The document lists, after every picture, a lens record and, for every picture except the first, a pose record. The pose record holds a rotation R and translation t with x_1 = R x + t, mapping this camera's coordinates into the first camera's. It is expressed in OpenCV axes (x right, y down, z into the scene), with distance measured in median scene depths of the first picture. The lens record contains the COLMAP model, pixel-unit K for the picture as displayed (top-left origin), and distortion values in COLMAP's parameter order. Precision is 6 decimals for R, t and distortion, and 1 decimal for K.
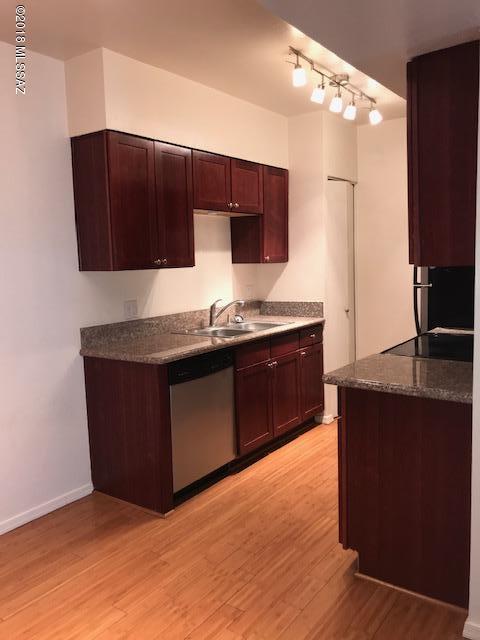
lens RADIAL K [[525.6, 0, 240.0], [0, 525.6, 320.0], [0, 0, 1]] dist [0.035811, 0.000391]
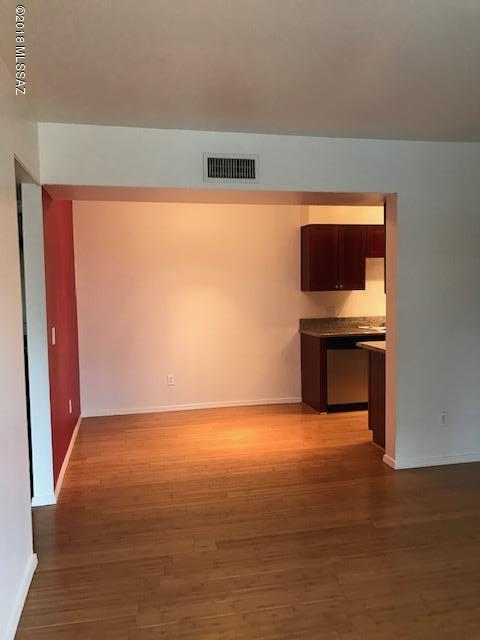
lens RADIAL K [[530.3, 0, 222.6], [0, 530.3, 322.4], [0, 0, 1]] dist [0.028643, -0.005618]
pose [[0.717656, 0.065900, -0.693273, 0.925190], [-0.081428, 0.996625, 0.010445, 0.032559], [0.691621, 0.048956, 0.720599, -0.696132]]
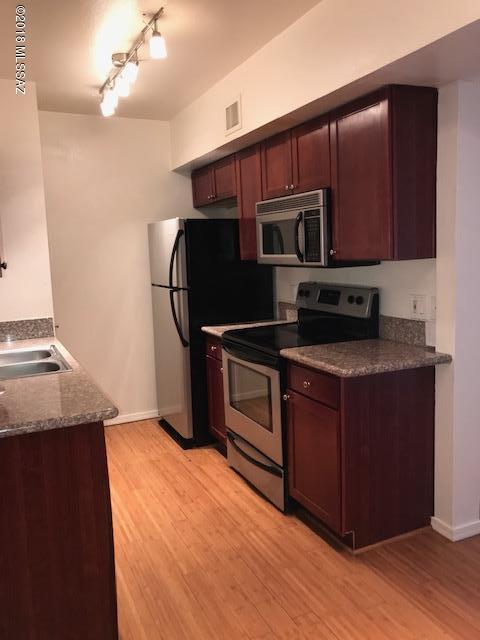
lens RADIAL K [[530.3, 0, 222.6], [0, 530.3, 322.4], [0, 0, 1]] dist [0.028643, -0.005618]
pose [[0.492322, -0.098274, 0.864848, -0.600554], [0.122617, 0.991528, 0.042868, -0.041736], [-0.861733, 0.084940, 0.500201, 0.499631]]
